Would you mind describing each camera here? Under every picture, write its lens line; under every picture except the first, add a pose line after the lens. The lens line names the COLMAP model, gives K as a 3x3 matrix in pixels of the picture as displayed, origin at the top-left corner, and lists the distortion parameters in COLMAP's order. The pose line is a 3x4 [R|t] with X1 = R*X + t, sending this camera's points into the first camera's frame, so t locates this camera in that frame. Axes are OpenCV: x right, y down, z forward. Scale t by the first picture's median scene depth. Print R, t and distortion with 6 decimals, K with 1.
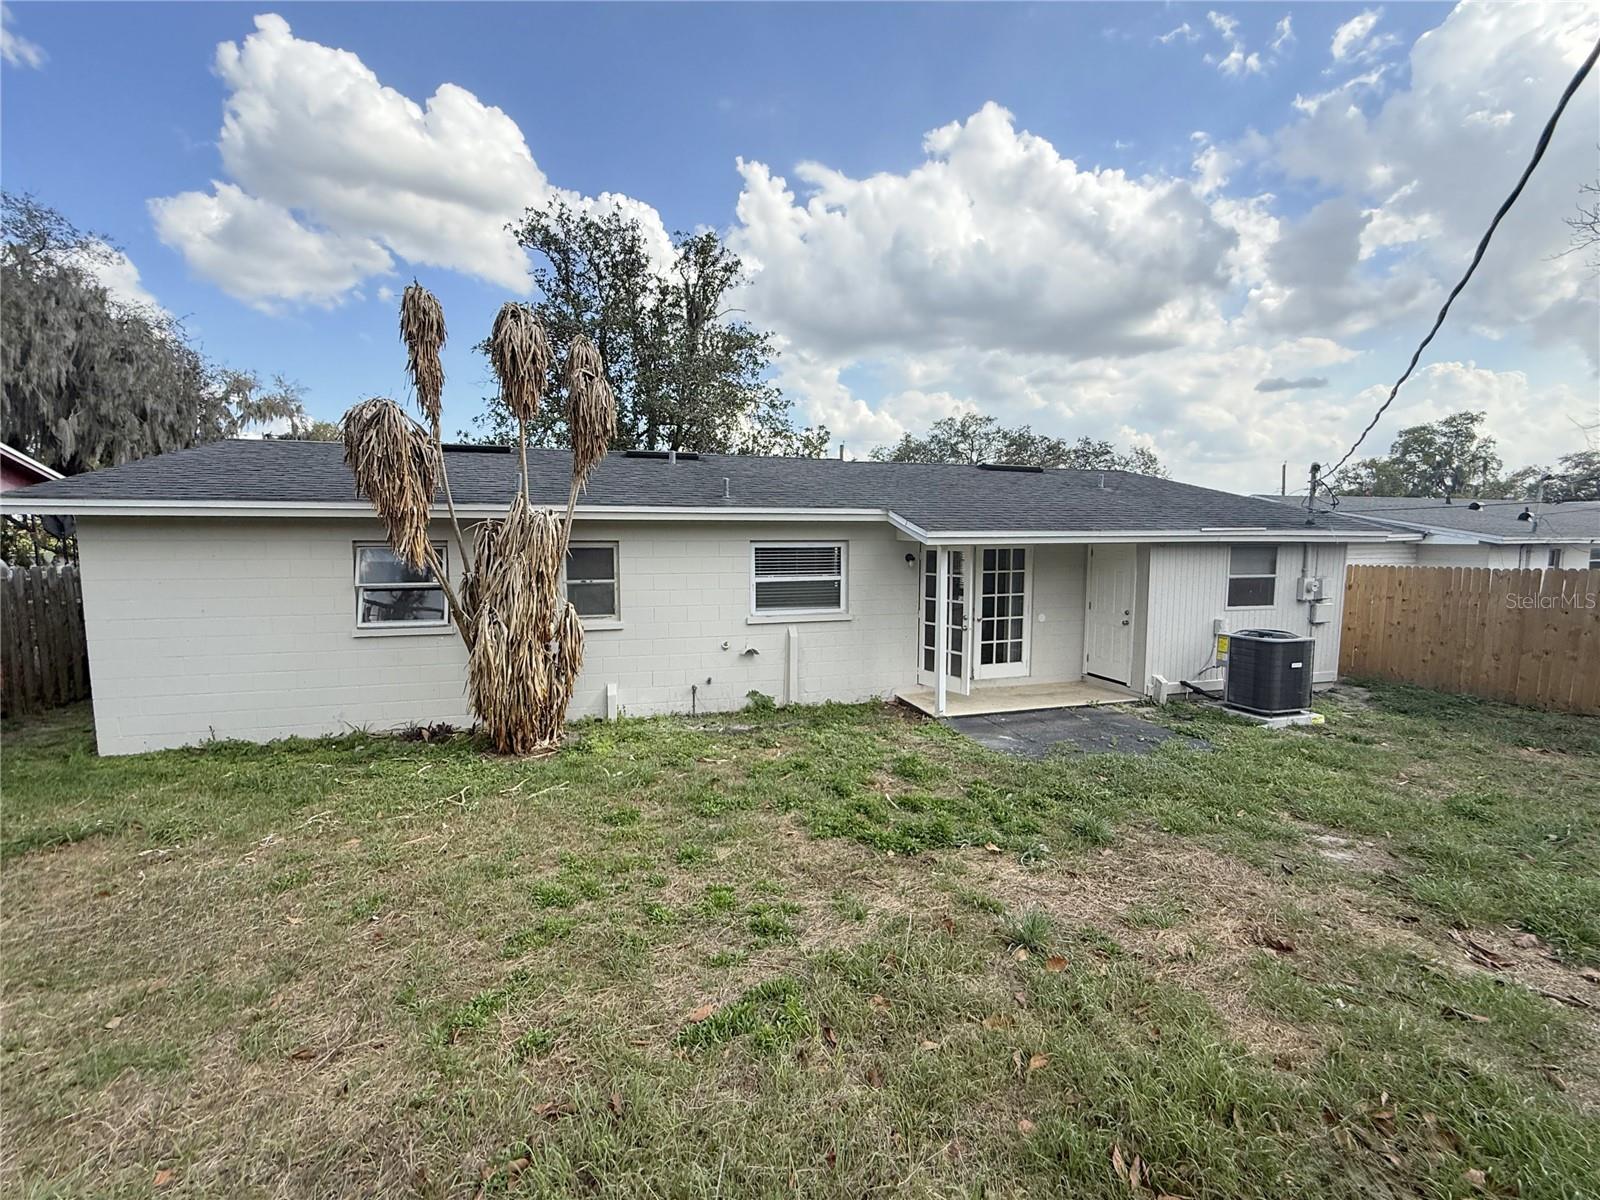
lens RADIAL K [[635.5, 0, 800.0], [0, 635.5, 600.0], [0, 0, 1]] dist [0.000176, 0.000087]
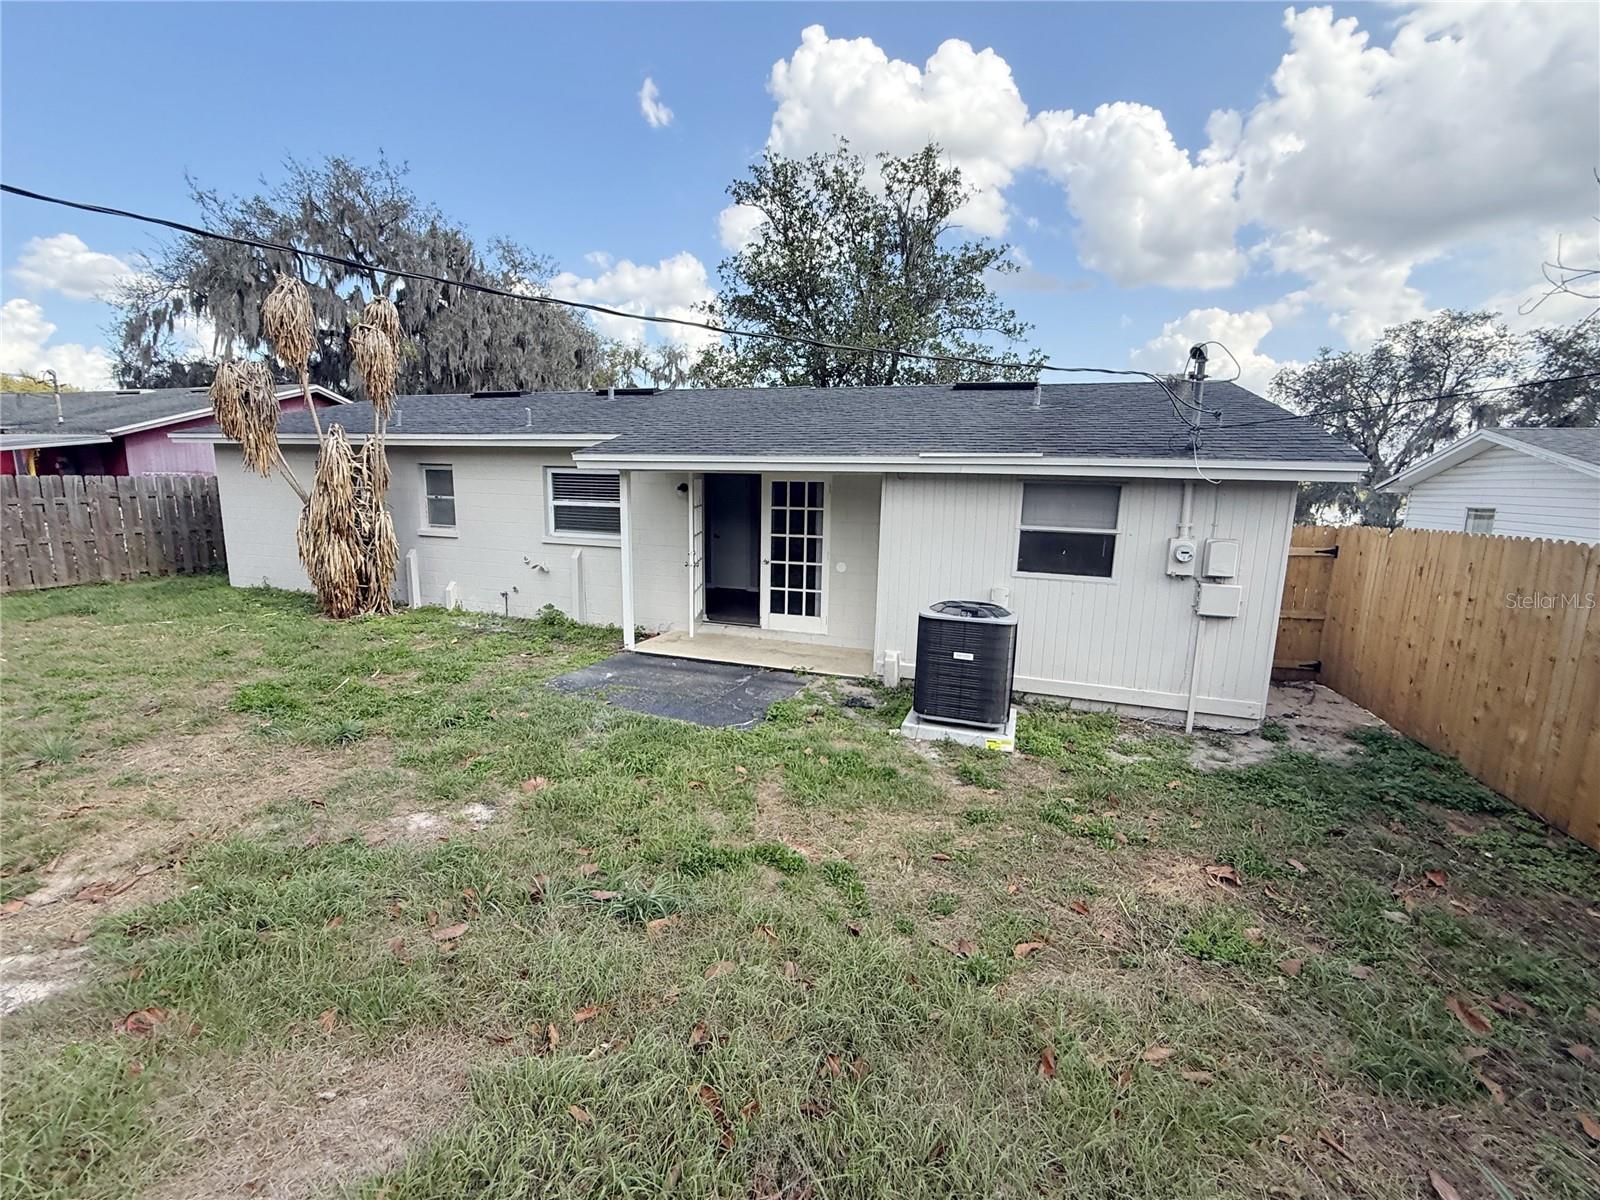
lens RADIAL K [[650.8, 0, 800.0], [0, 650.8, 600.0], [0, 0, 1]] dist [-0.007921, -0.000187]
pose [[0.829974, 0.119946, -0.544754, 0.878095], [-0.078286, 0.991989, 0.099146, -0.010031], [0.552282, -0.039642, 0.832715, 0.292080]]
